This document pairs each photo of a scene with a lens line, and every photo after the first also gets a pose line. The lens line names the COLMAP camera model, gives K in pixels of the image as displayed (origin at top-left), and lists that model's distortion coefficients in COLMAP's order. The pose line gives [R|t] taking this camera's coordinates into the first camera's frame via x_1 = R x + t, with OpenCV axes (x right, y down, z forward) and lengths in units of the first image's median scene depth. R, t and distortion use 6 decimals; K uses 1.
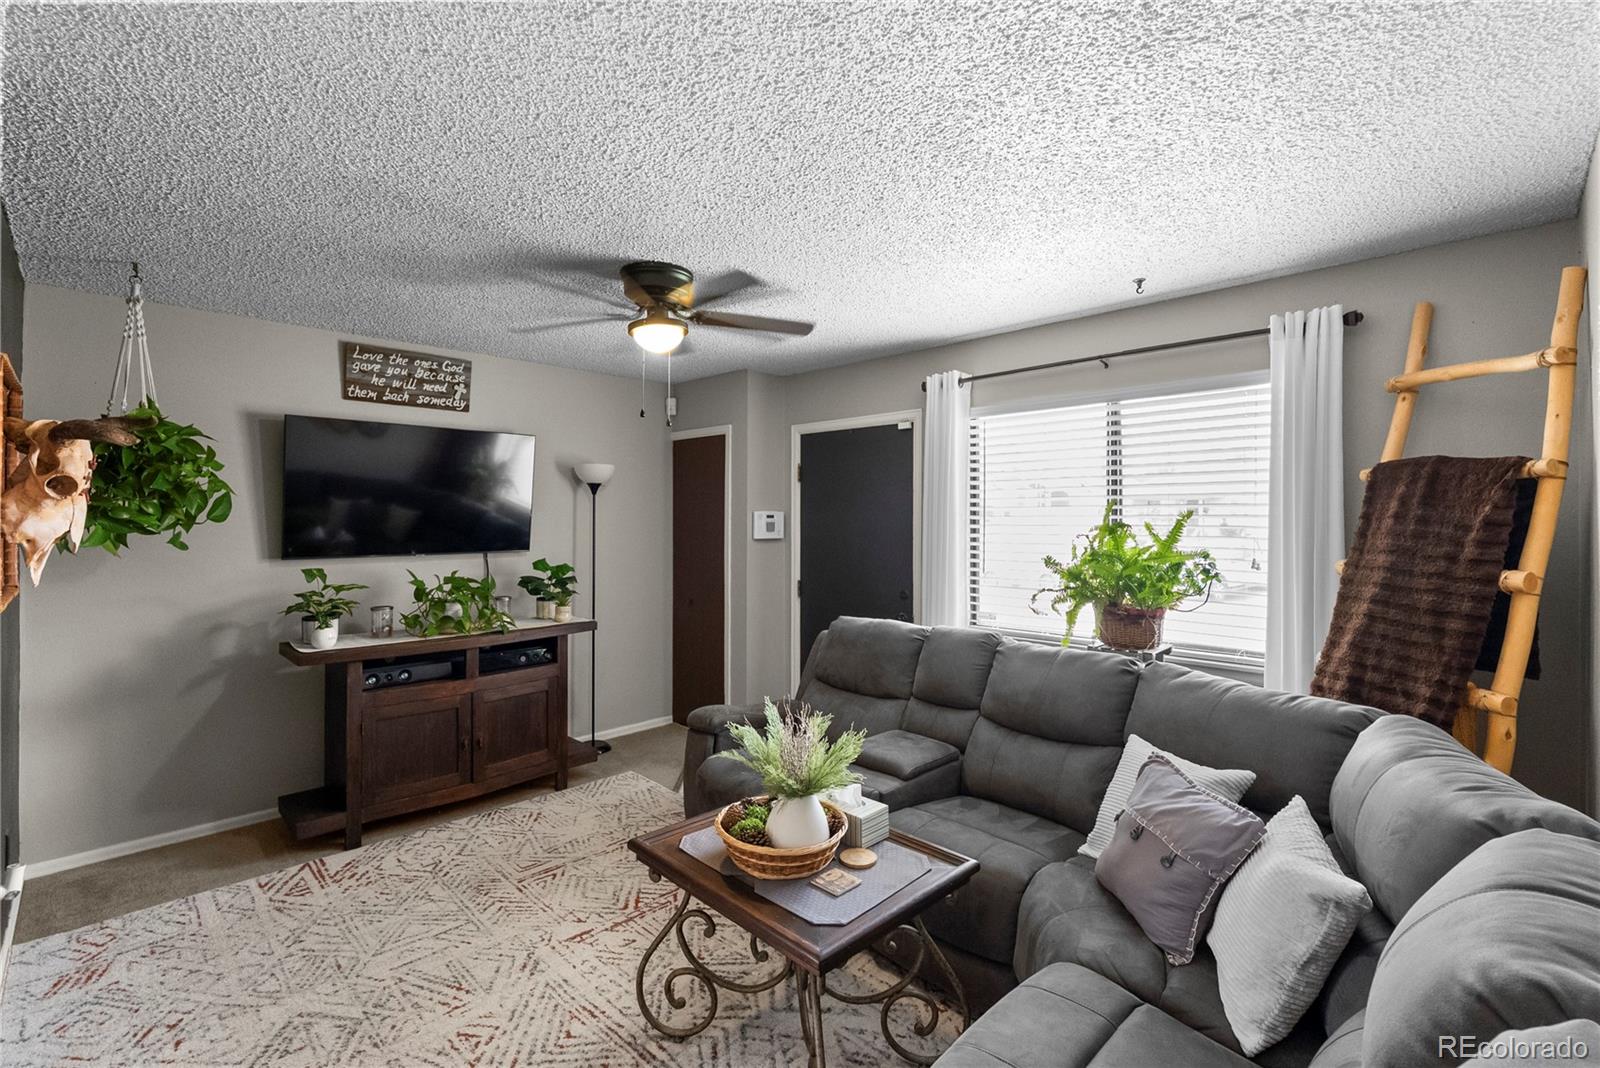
lens RADIAL K [[713.0, 0, 797.7], [0, 713.0, 515.4], [0, 0, 1]] dist [0.018600, -0.000039]
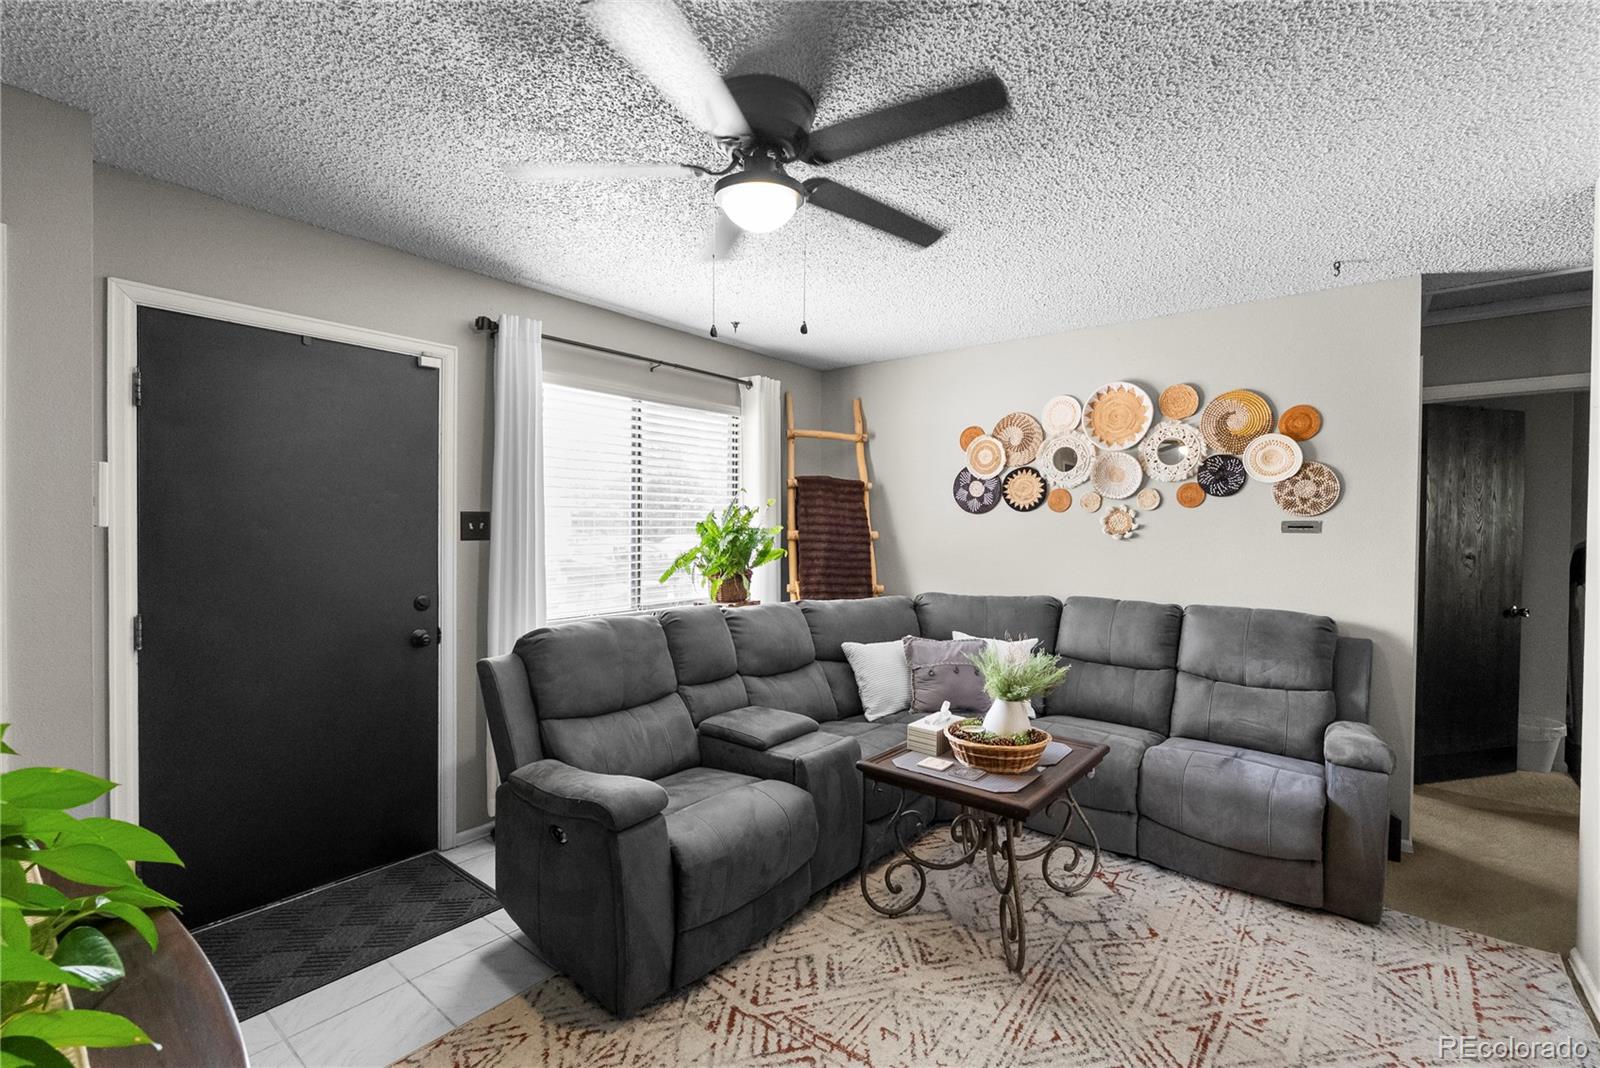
lens RADIAL K [[702.8, 0, 802.7], [0, 702.8, 530.5], [0, 0, 1]] dist [-0.007936, 0.000164]
pose [[-0.110233, -0.012429, 0.993828, -0.598062], [-0.012887, 0.999856, 0.011075, 0.028399], [-0.993822, -0.011586, -0.110378, 0.730032]]
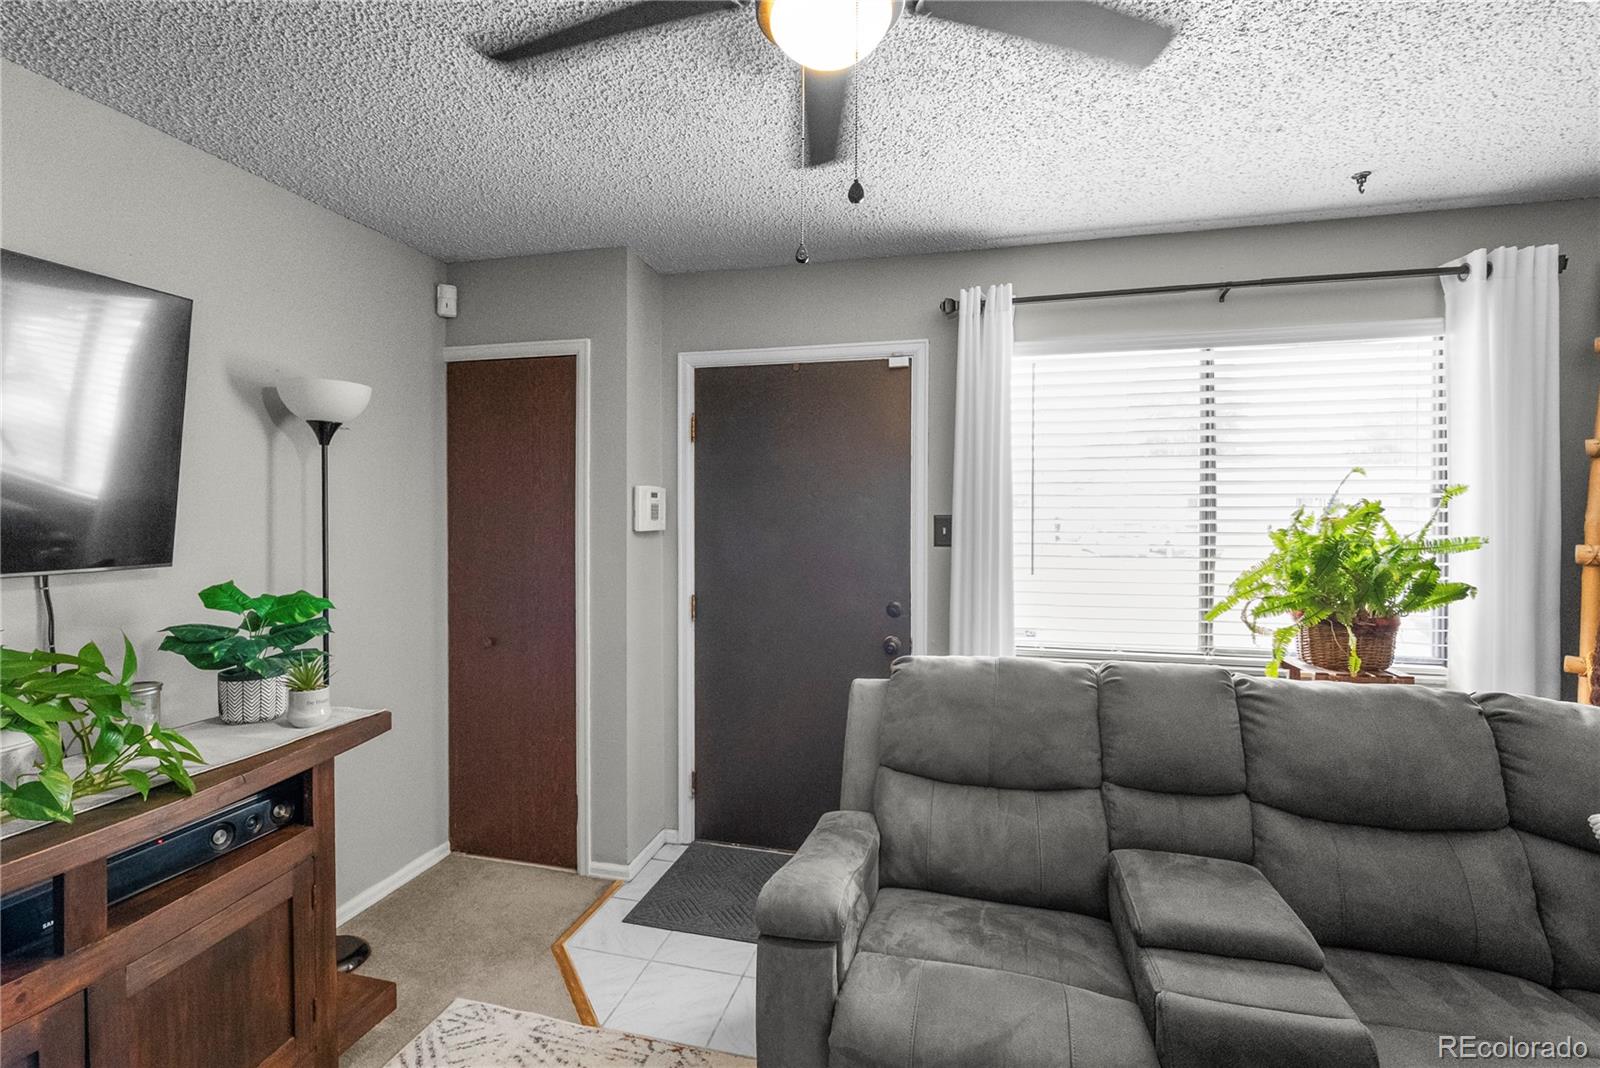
lens RADIAL K [[717.7, 0, 795.0], [0, 717.7, 517.9], [0, 0, 1]] dist [-0.001615, -0.000041]
pose [[0.859884, -0.003211, 0.510480, -0.296278], [-0.003499, 0.999920, 0.012184, 0.015740], [-0.510478, -0.012263, 0.859803, 0.471307]]
